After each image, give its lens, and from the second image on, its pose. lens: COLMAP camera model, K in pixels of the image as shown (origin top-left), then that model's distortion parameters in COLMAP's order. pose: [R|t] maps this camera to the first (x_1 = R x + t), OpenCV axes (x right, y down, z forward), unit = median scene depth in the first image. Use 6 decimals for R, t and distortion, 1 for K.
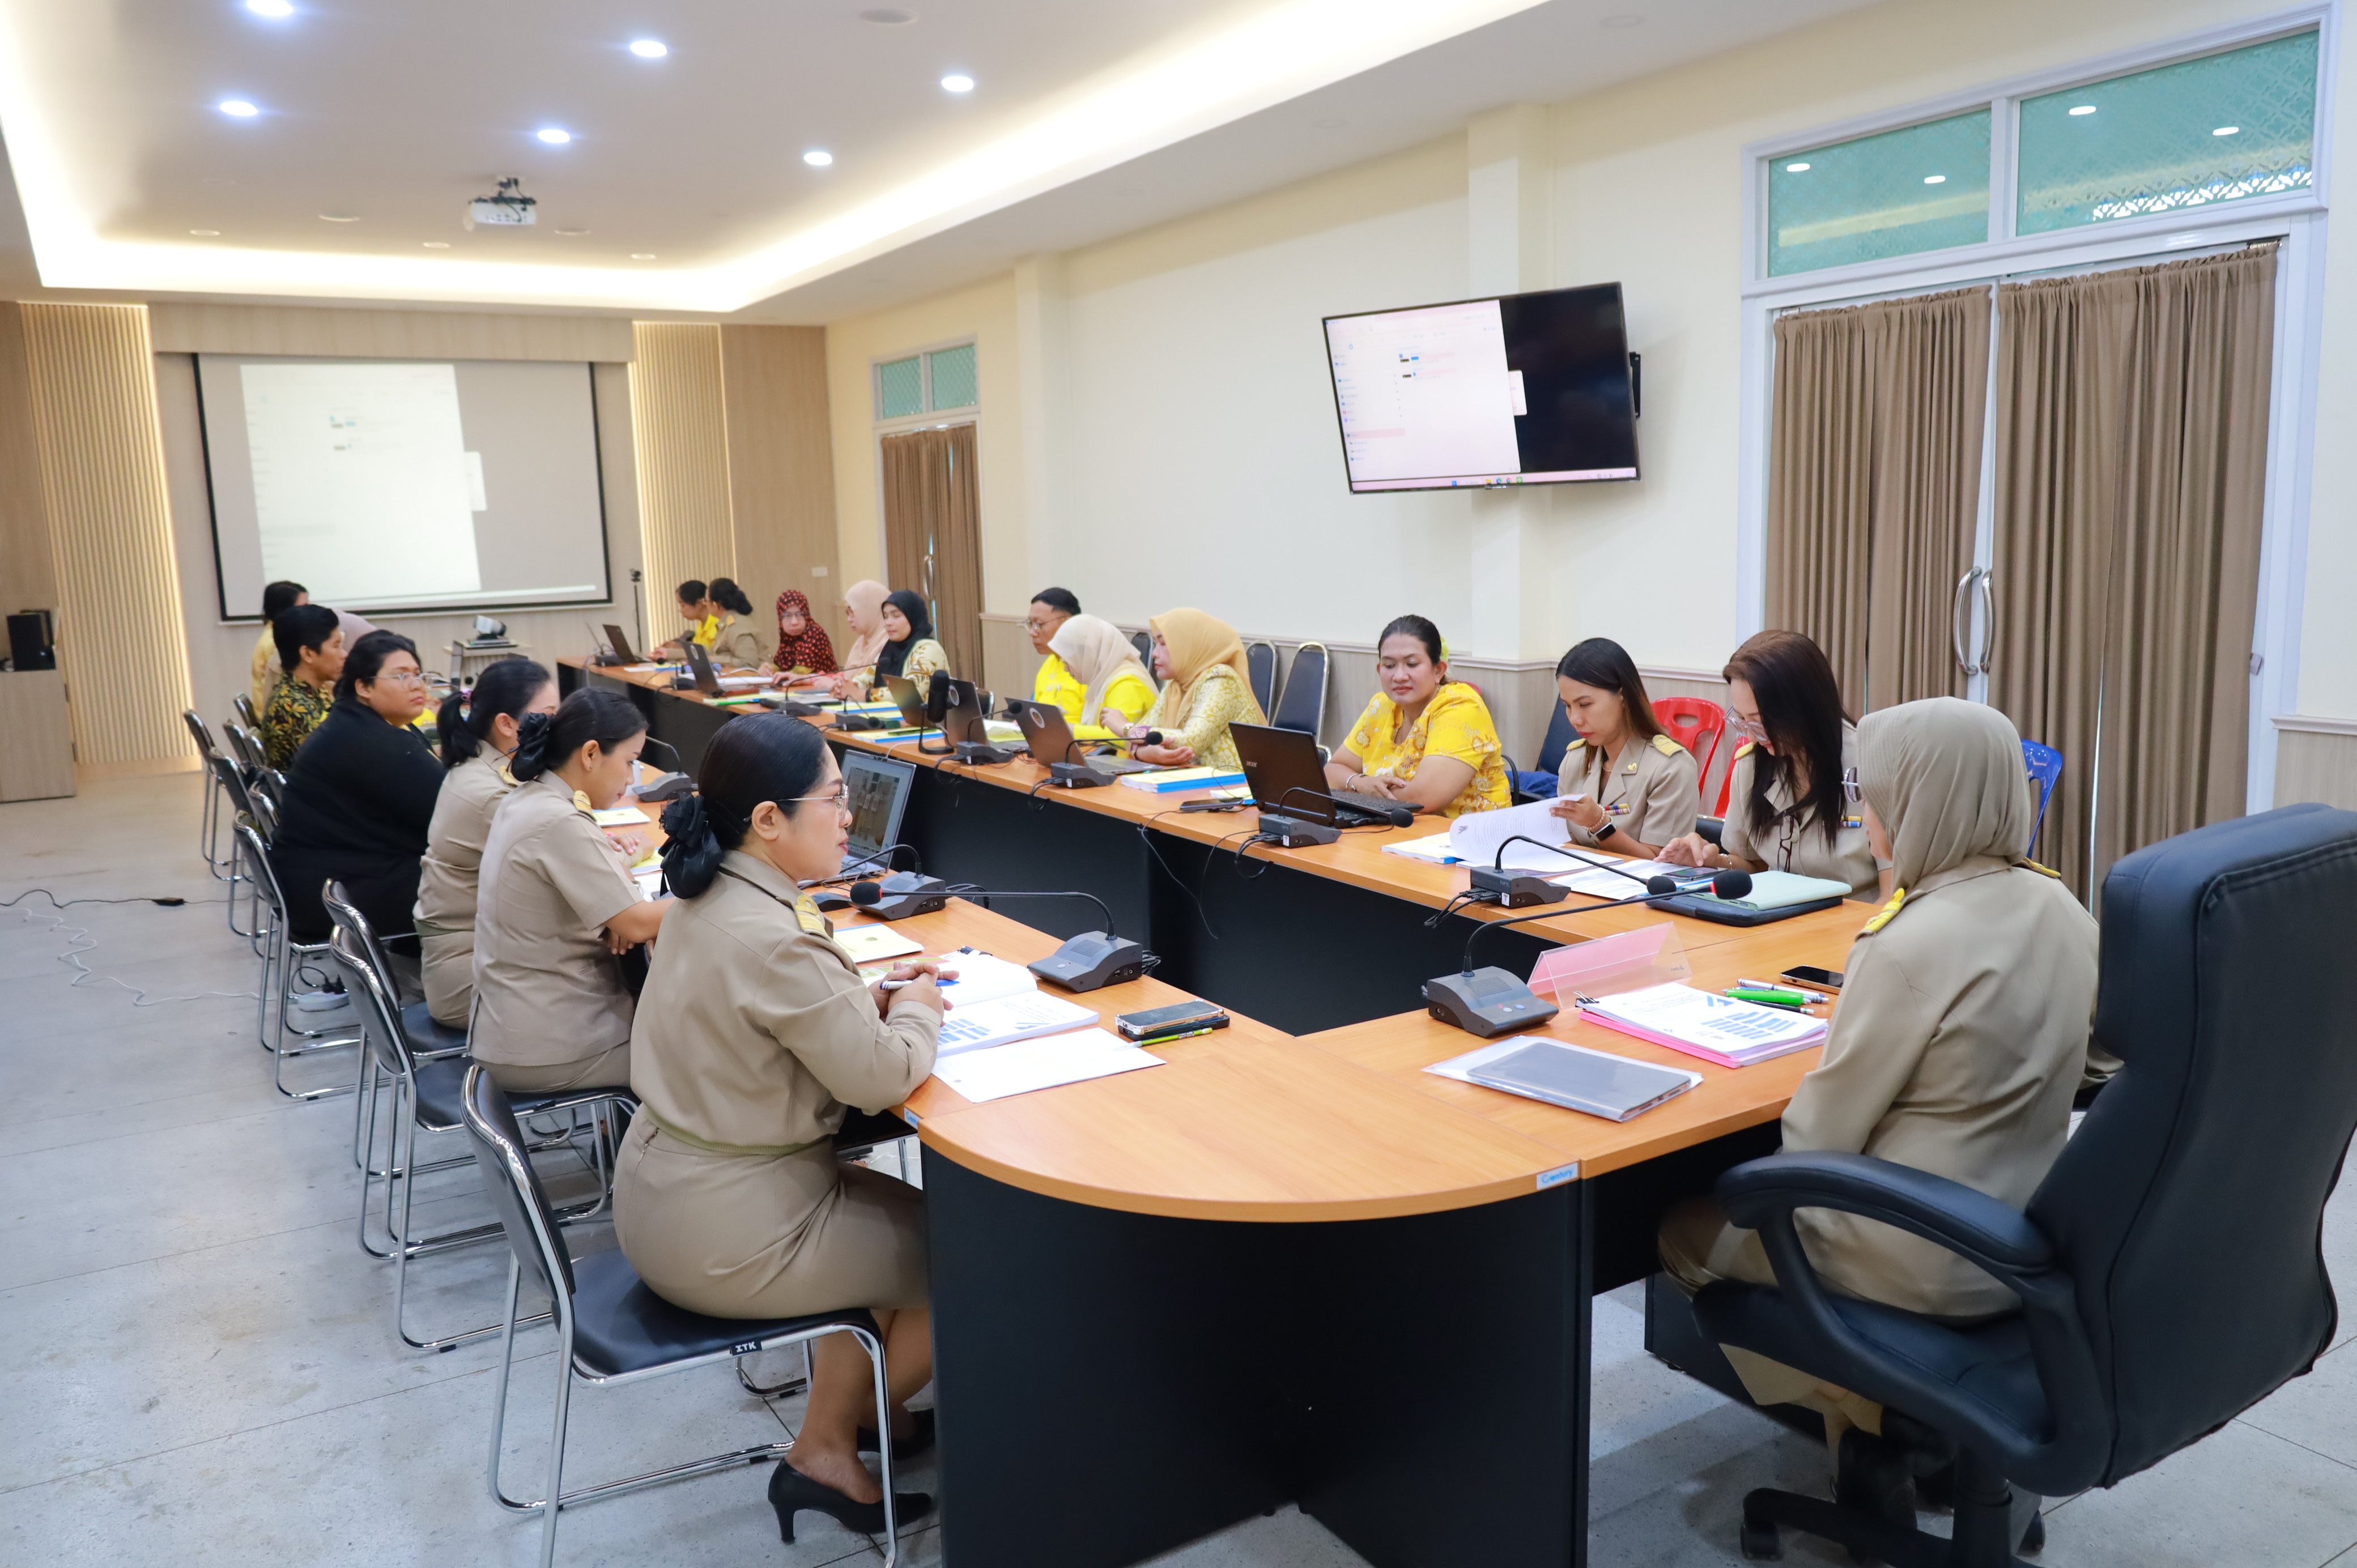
lens RADIAL K [[1730.6, 0, 1178.5], [0, 1730.6, 784.0], [0, 0, 1]] dist [0.000295, -0.000672]
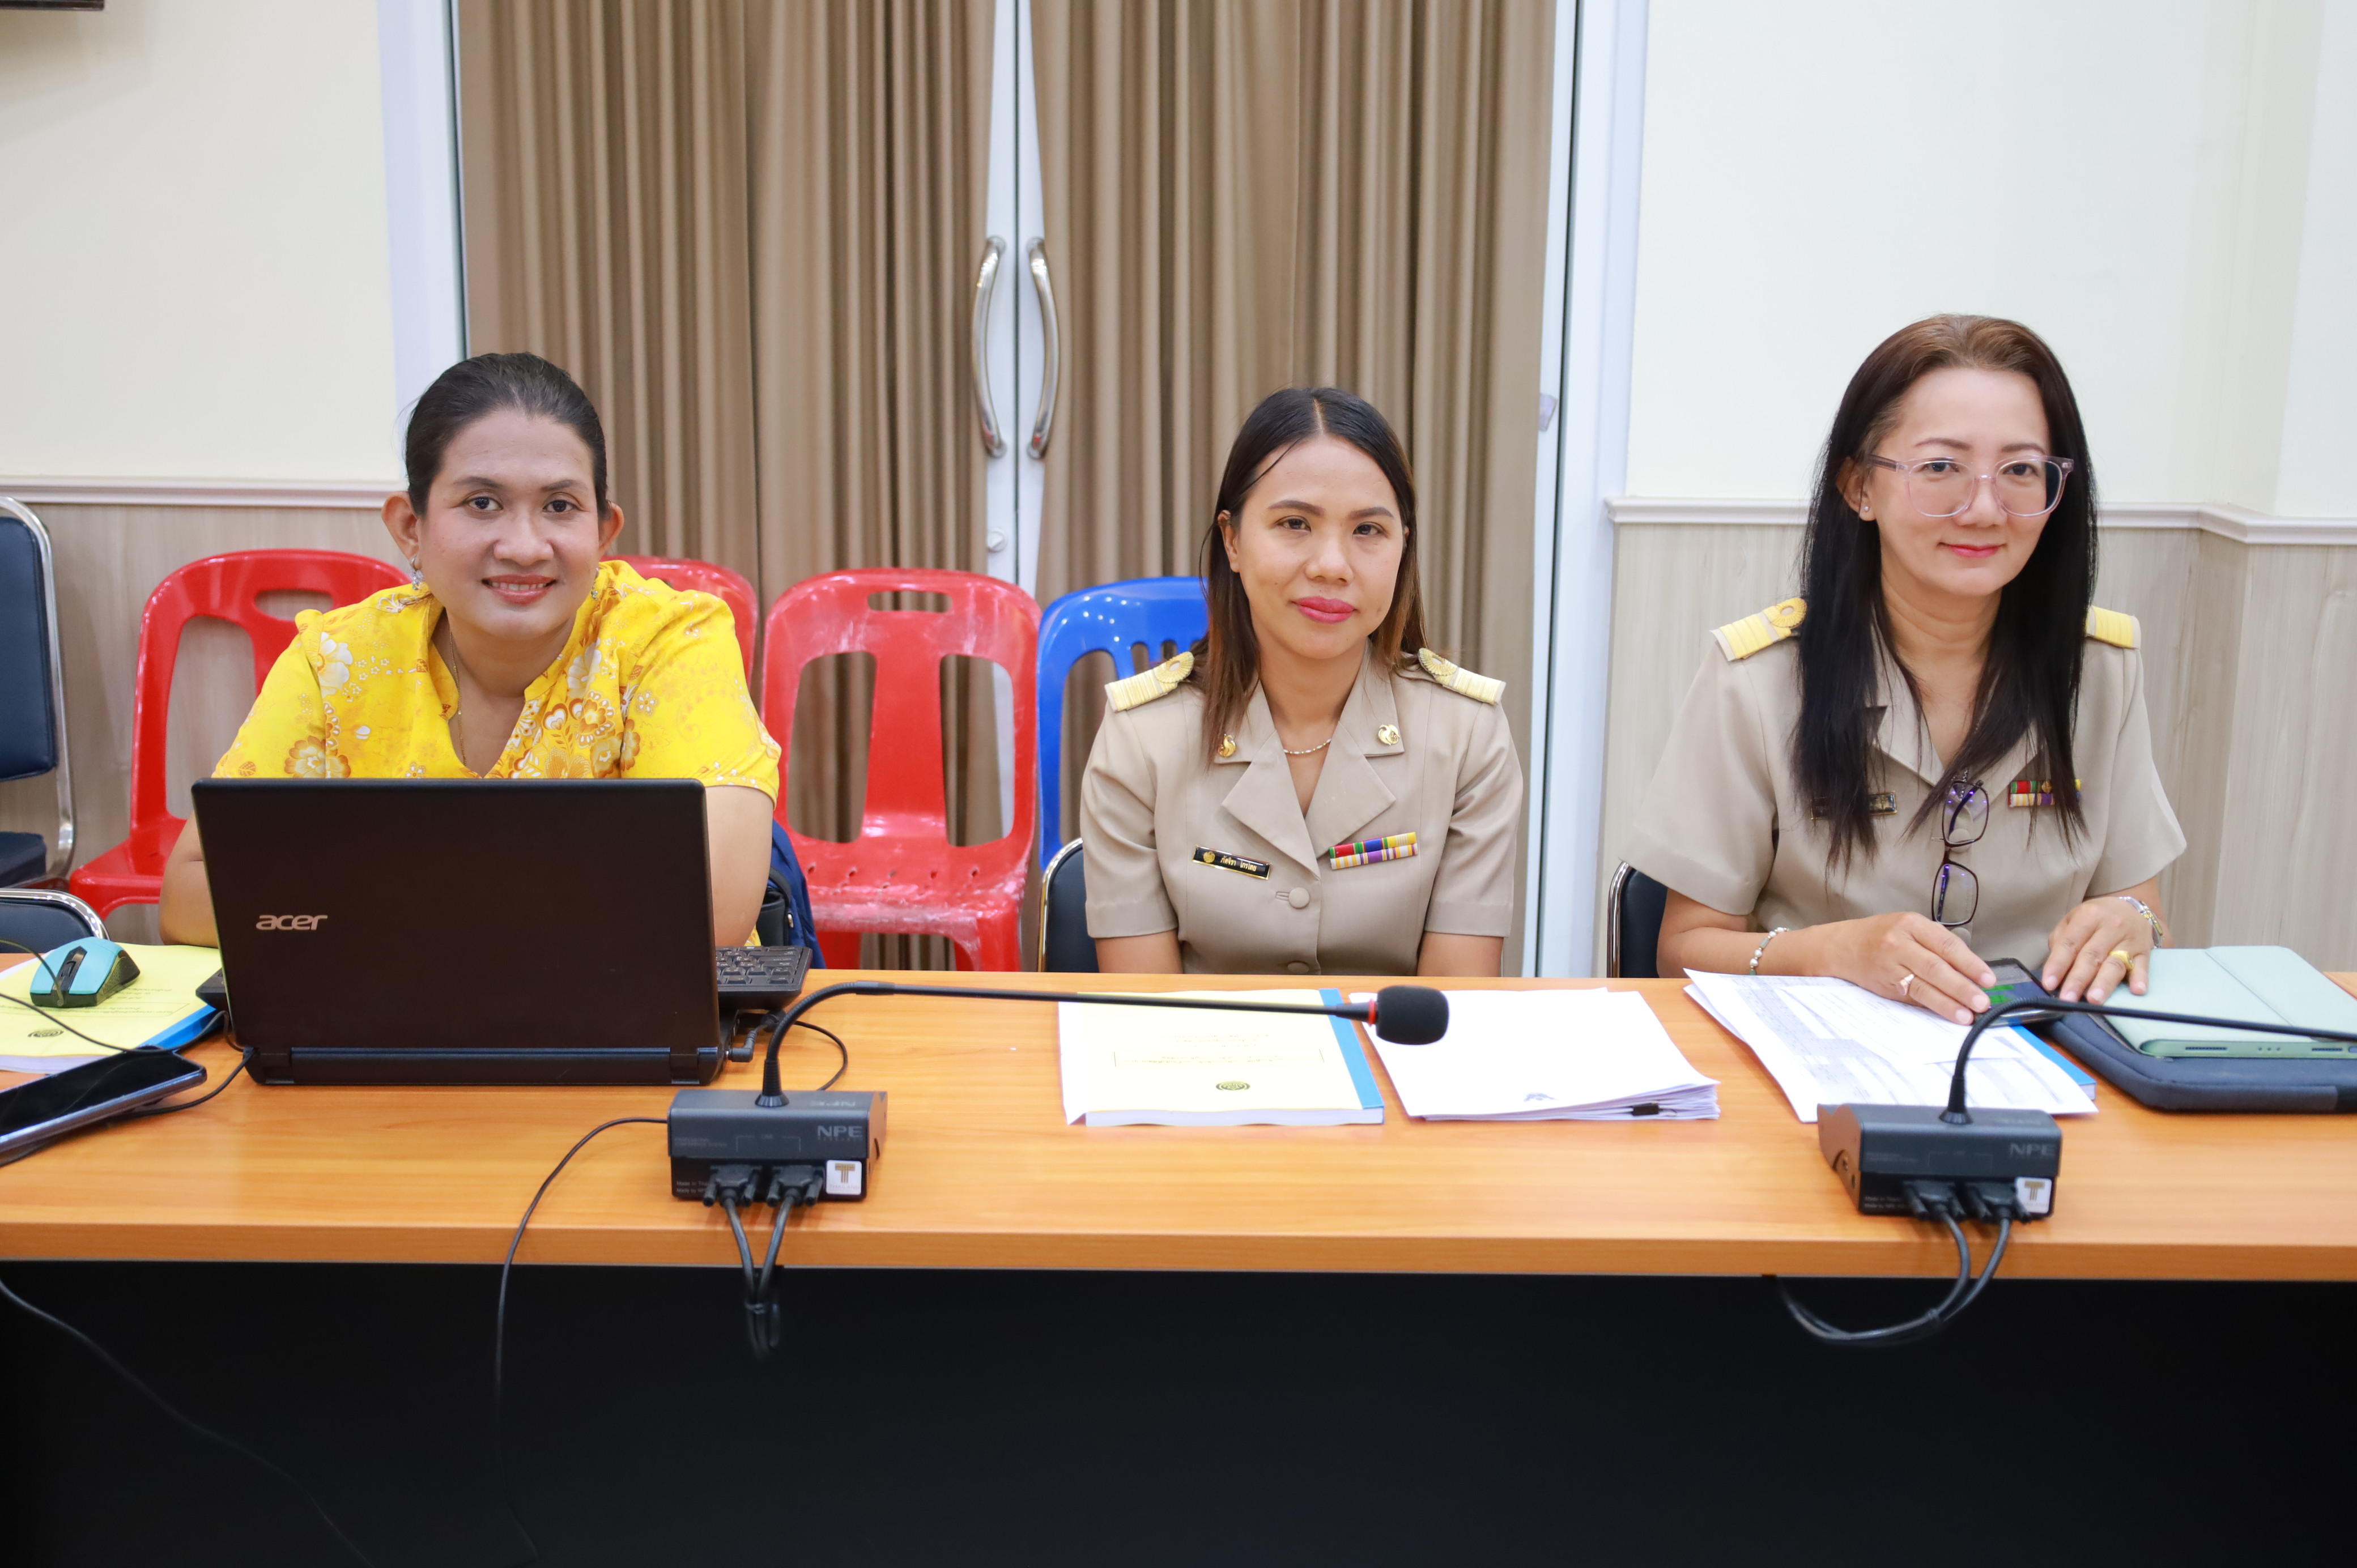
lens RADIAL K [[2795.4, 0, 1178.5], [0, 2795.4, 784.0], [0, 0, 1]] dist [0.001164, 0.000714]
pose [[0.510036, -0.148846, 0.847176, -0.249828], [0.102846, 0.988401, 0.111742, -0.065393], [-0.853982, 0.030136, 0.519429, 0.643035]]
